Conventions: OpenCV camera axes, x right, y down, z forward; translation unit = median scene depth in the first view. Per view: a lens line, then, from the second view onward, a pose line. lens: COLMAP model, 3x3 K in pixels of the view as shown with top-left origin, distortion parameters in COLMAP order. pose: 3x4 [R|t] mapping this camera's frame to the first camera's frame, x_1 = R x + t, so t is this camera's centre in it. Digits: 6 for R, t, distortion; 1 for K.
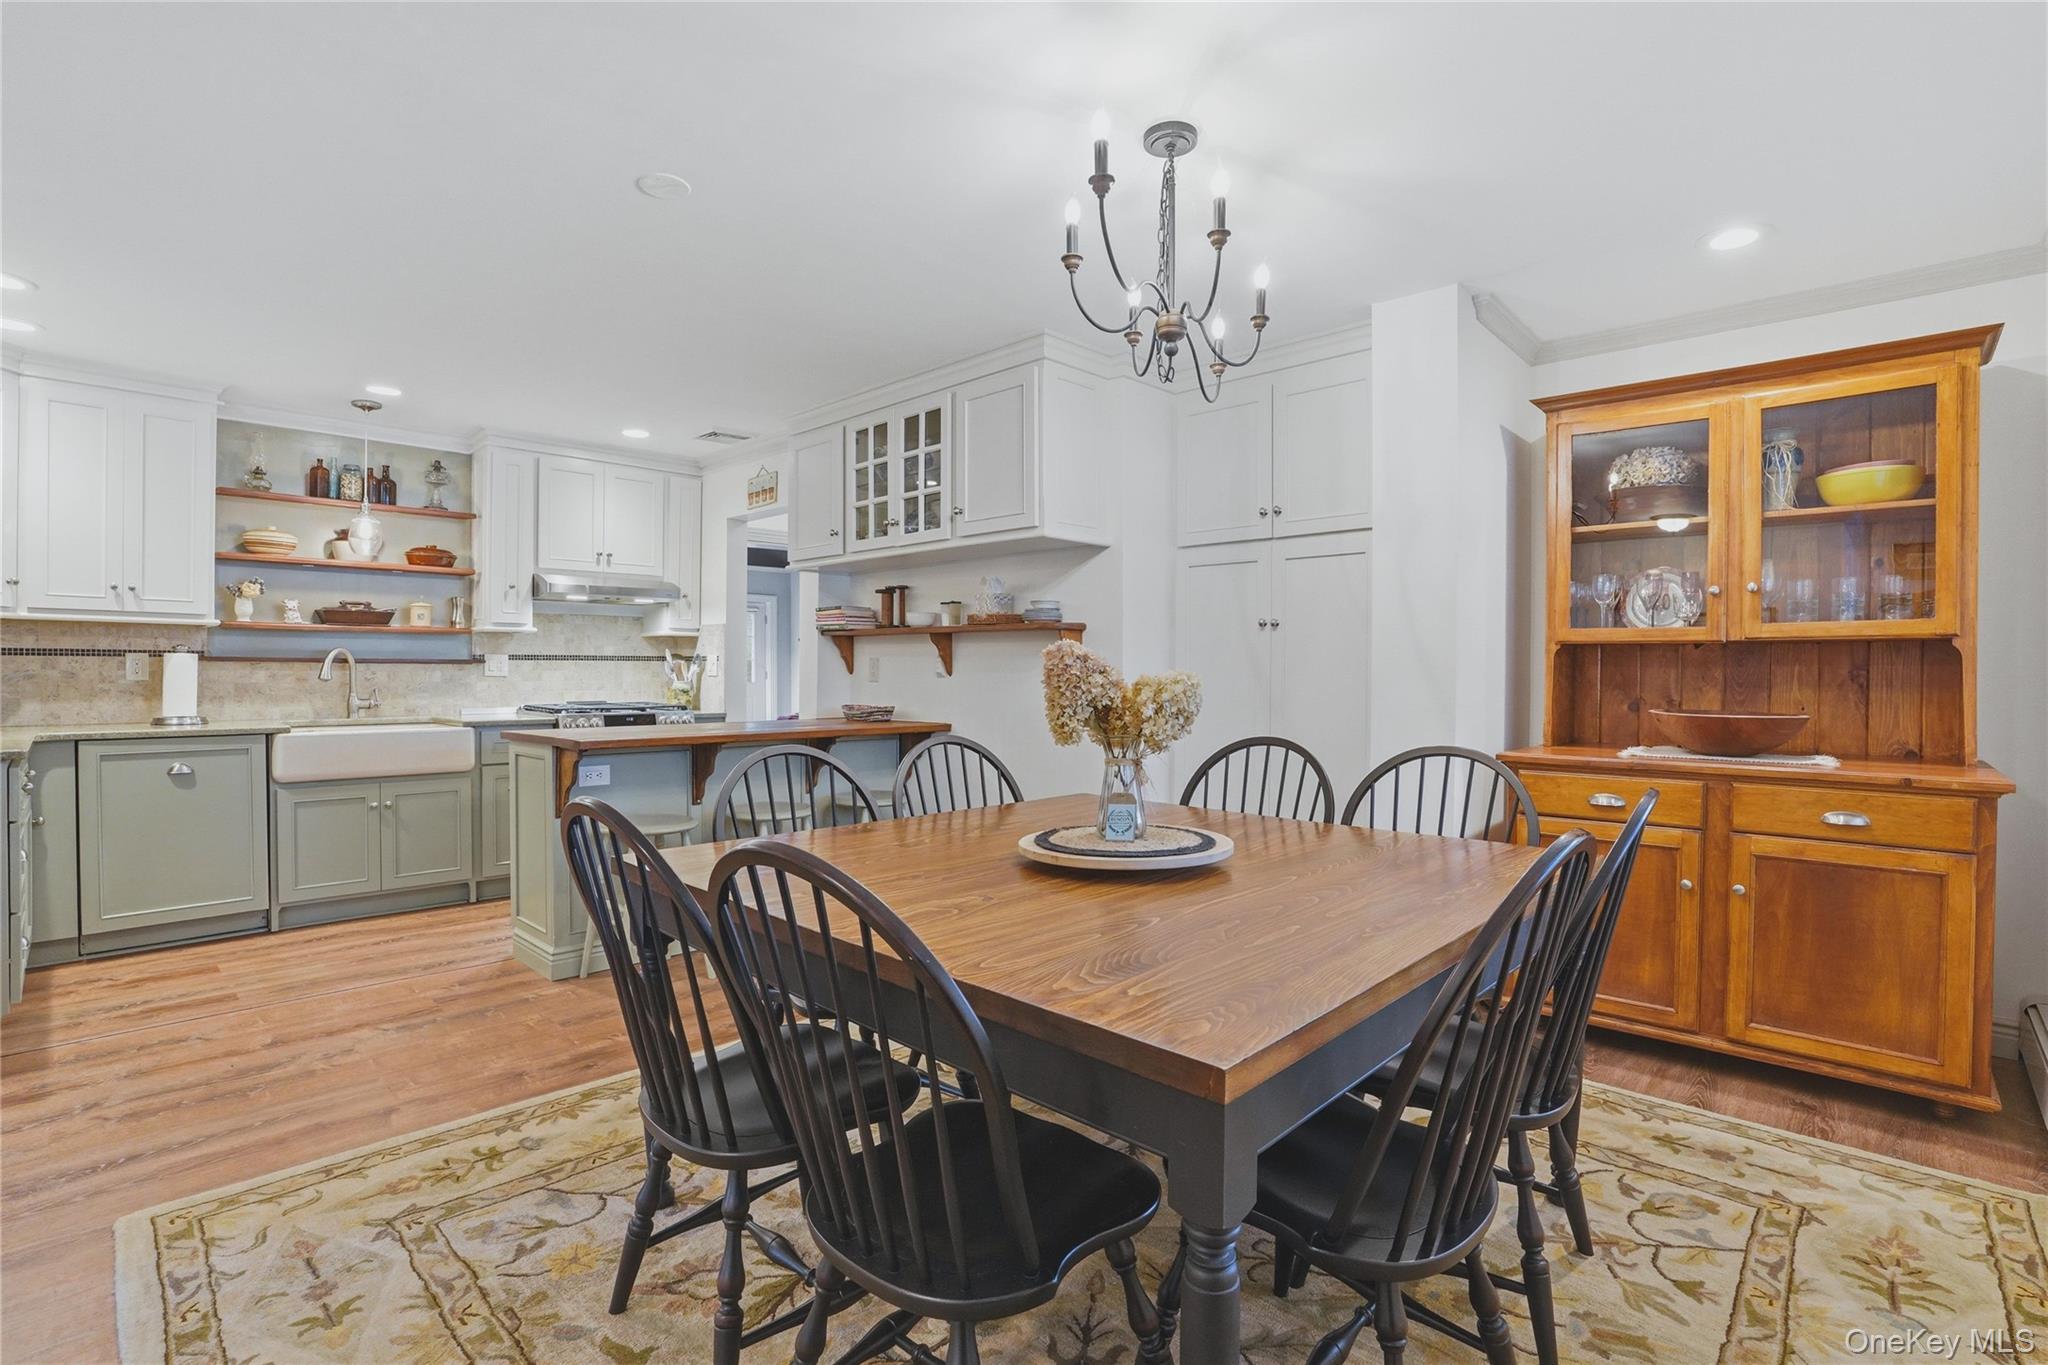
lens RADIAL K [[965.5, 0, 1012.9], [0, 965.5, 685.3], [0, 0, 1]] dist [-0.061095, 0.020326]
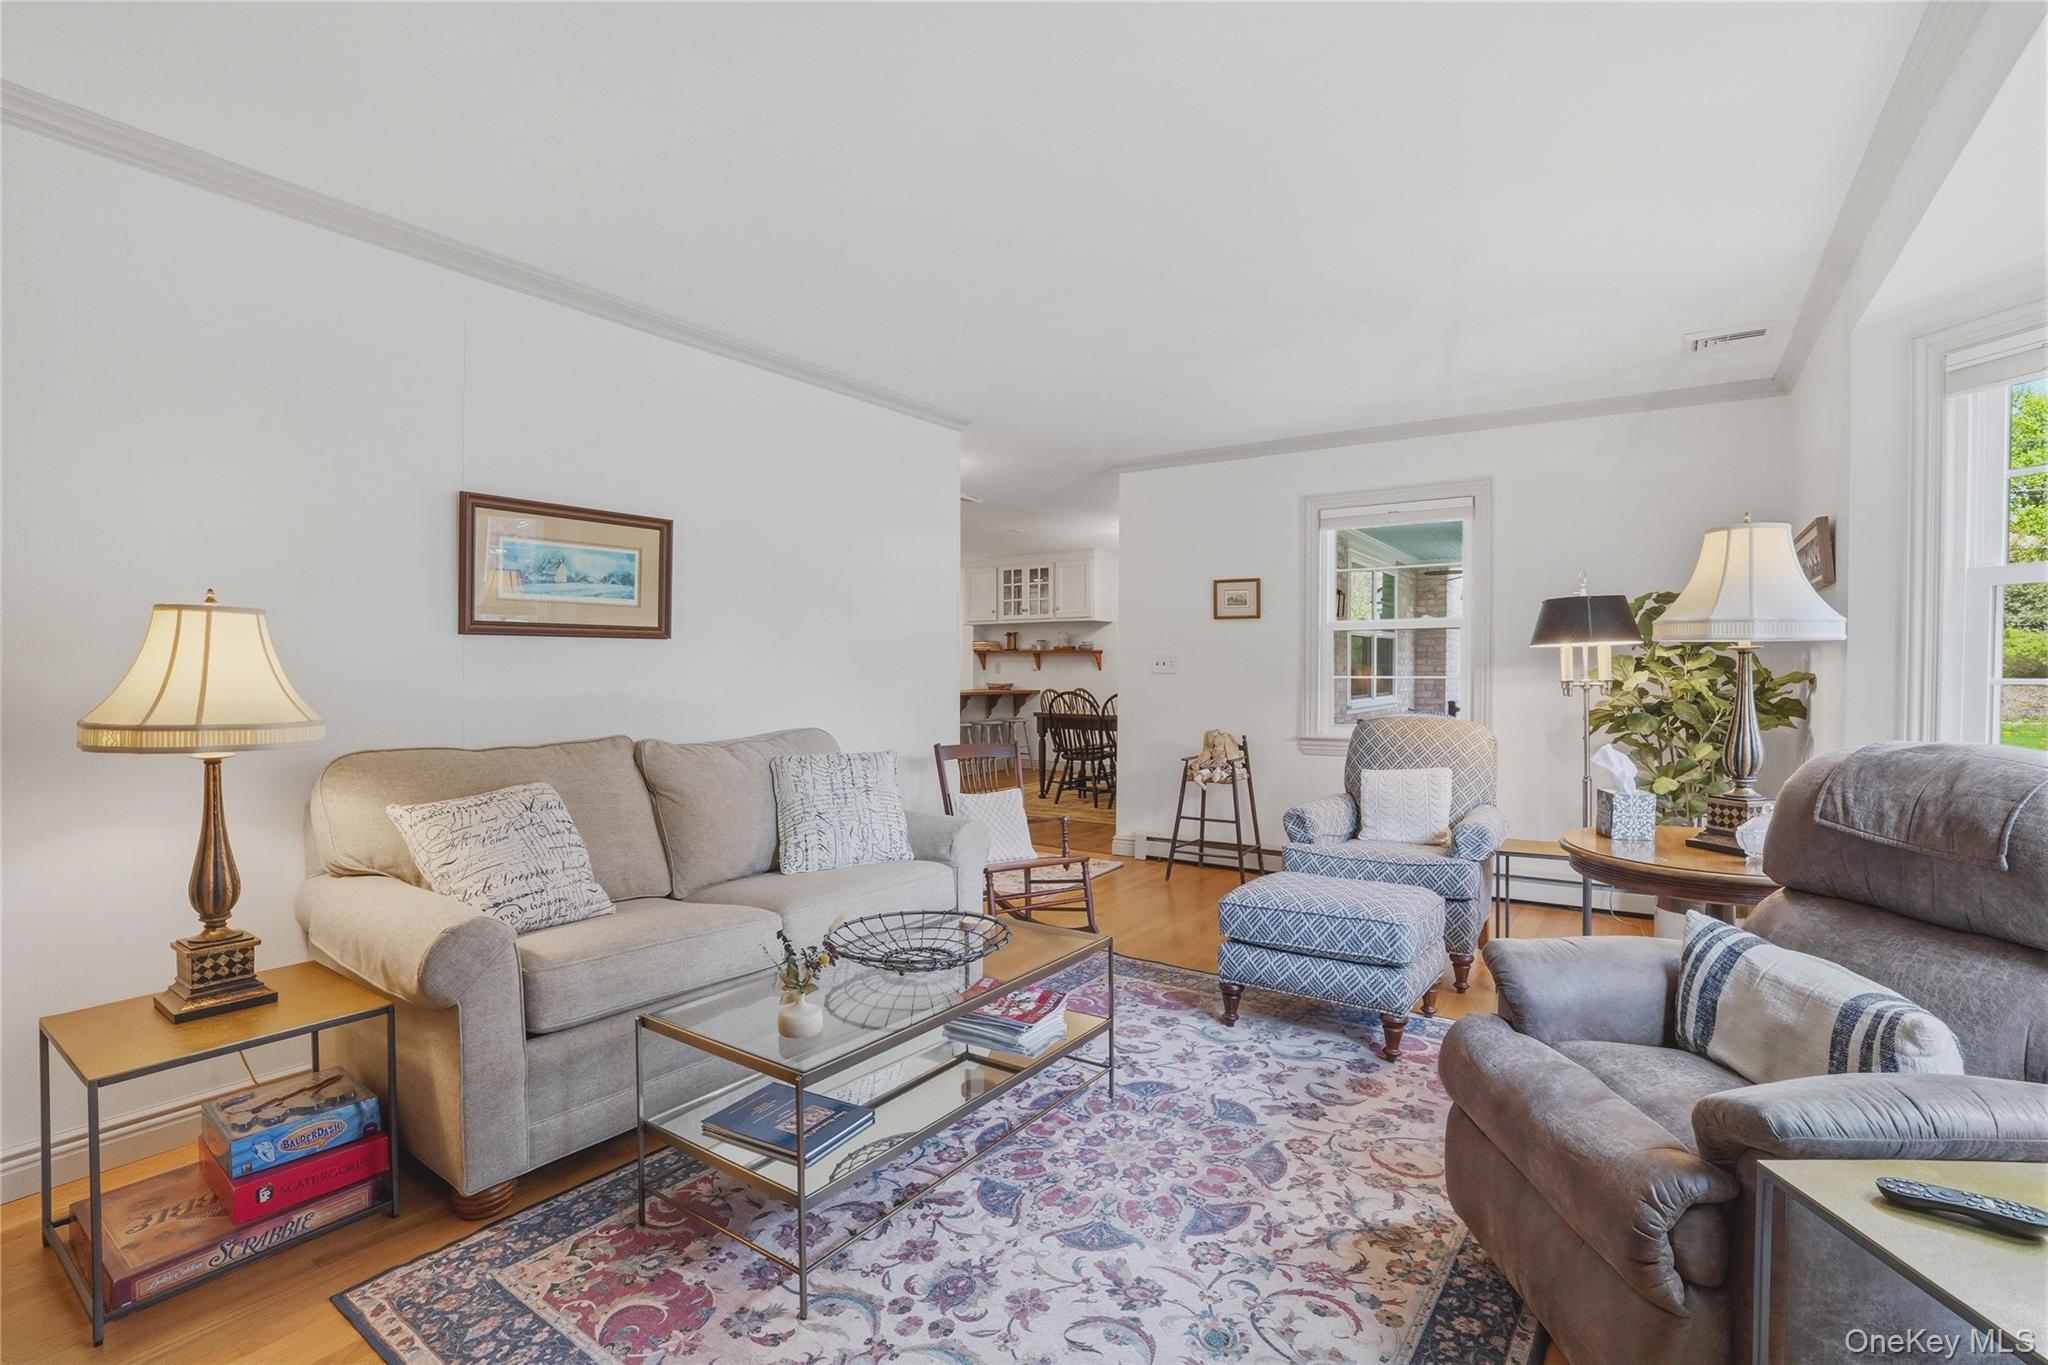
lens RADIAL K [[933.5, 0, 1013.2], [0, 933.5, 680.3], [0, 0, 1]] dist [-0.000120, 0.000000]
pose [[0.987131, -0.005602, 0.159818, -0.517214], [0.006019, 0.999980, -0.002121, 0.018490], [-0.159803, 0.003055, 0.987144, -1.324075]]
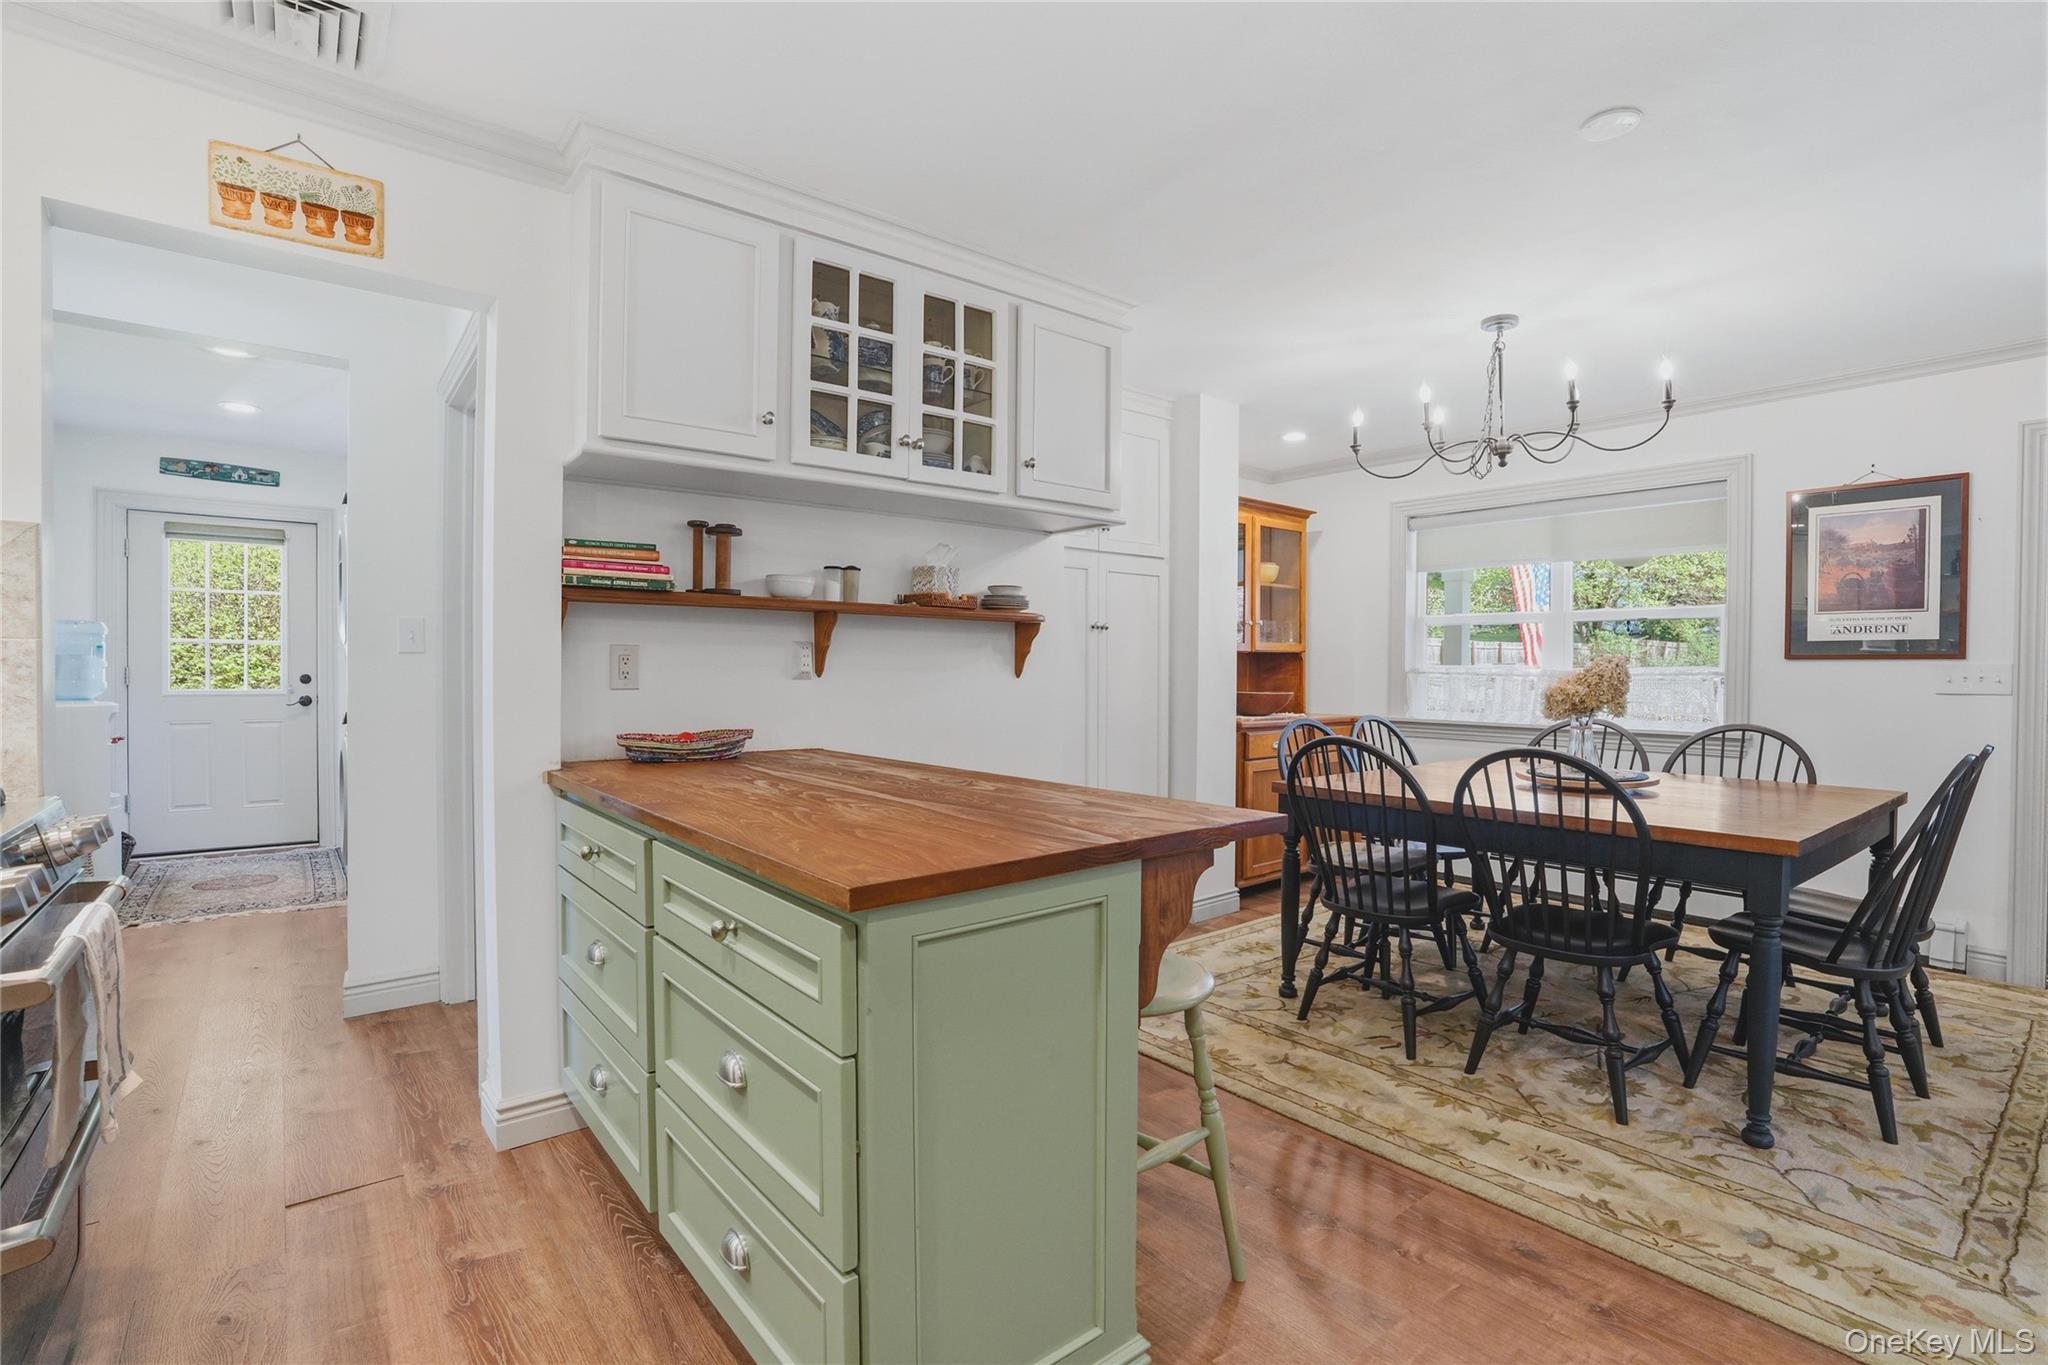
lens RADIAL K [[947.7, 0, 1046.7], [0, 947.7, 676.4], [0, 0, 1]] dist [-0.064094, 0.021732]
pose [[0.105962, -0.011798, 0.994300, -0.716800], [0.012443, 0.999867, 0.010538, -0.015077], [-0.994292, 0.011255, 0.106095, 0.801754]]
